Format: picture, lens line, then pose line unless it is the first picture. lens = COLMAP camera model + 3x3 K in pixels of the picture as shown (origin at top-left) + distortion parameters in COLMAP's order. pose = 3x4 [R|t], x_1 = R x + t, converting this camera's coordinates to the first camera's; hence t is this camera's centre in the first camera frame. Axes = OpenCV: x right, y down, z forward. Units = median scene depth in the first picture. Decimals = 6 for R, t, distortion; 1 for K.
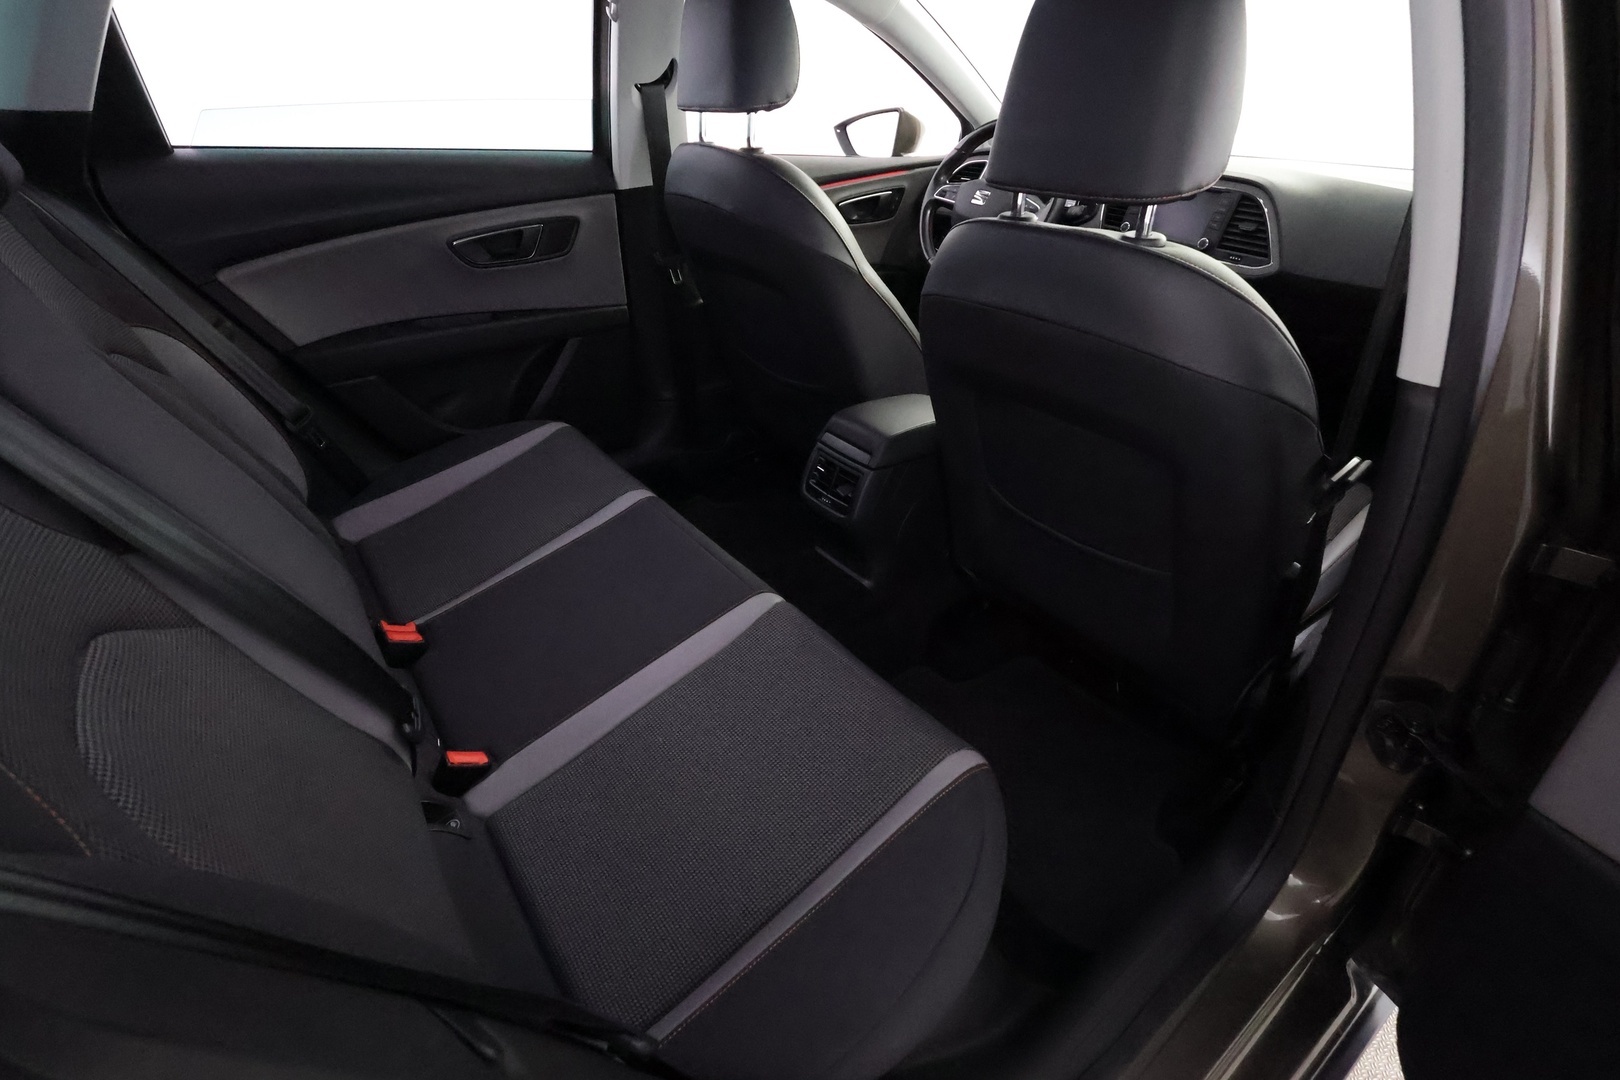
lens RADIAL K [[755.6, 0, 810.0], [0, 755.6, 540.0], [0, 0, 1]] dist [0.000548, 0.001059]
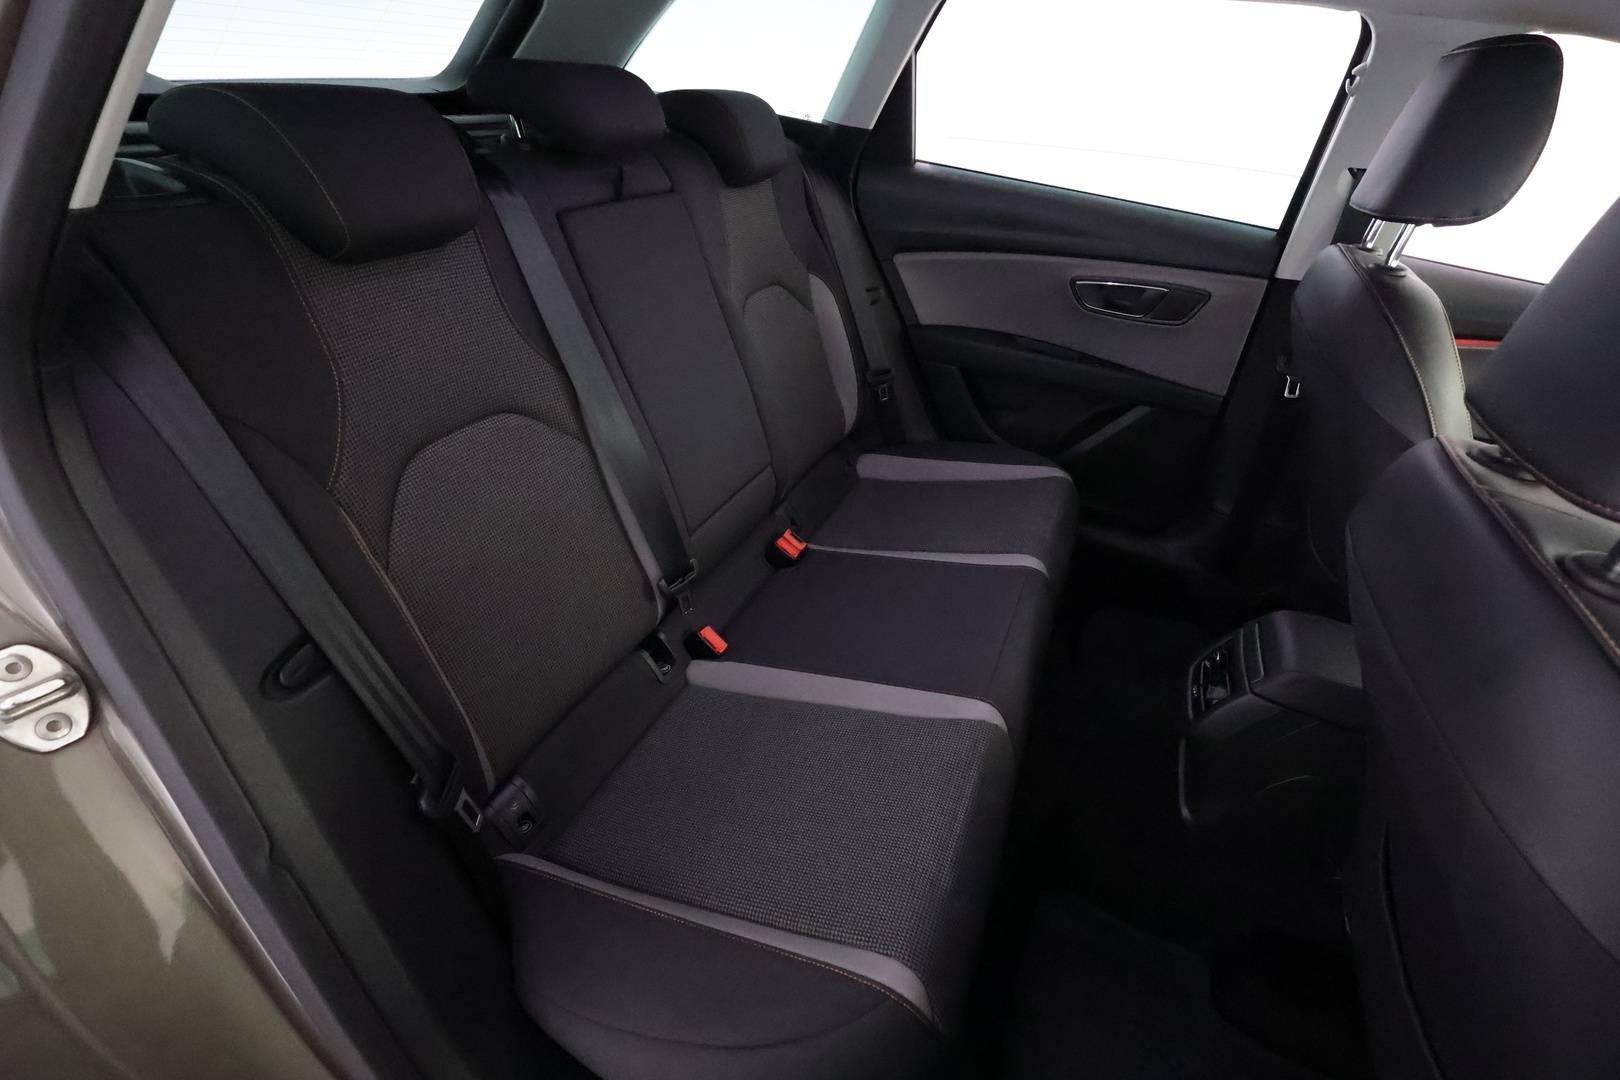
lens RADIAL K [[755.6, 0, 810.0], [0, 755.6, 540.0], [0, 0, 1]] dist [0.000548, 0.001059]
pose [[0.496818, 0.497240, -0.711283, 0.304884], [-0.523718, 0.825310, 0.211147, -0.138505], [0.692020, 0.267610, 0.670442, 0.147077]]
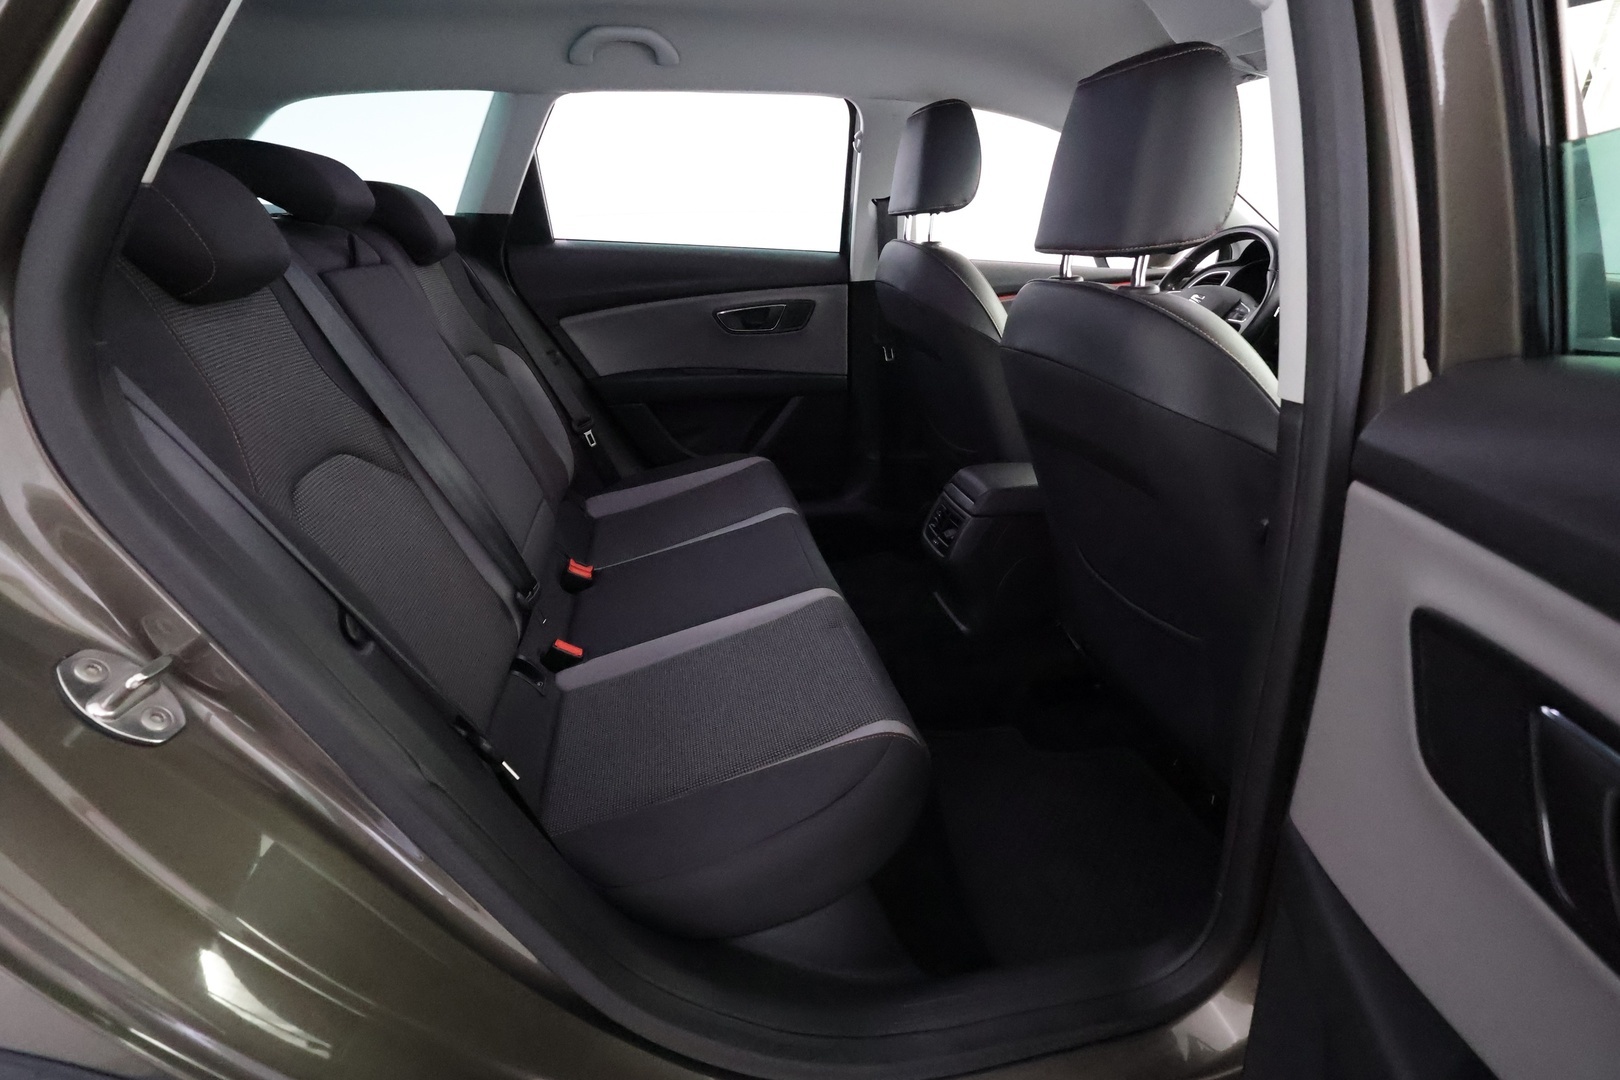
lens RADIAL K [[755.6, 0, 810.0], [0, 755.6, 540.0], [0, 0, 1]] dist [0.000548, 0.001059]
pose [[0.897930, 0.162843, -0.408905, 0.304304], [-0.224860, 0.968373, -0.108131, 0.103794], [0.378364, 0.189041, 0.906148, -0.059345]]
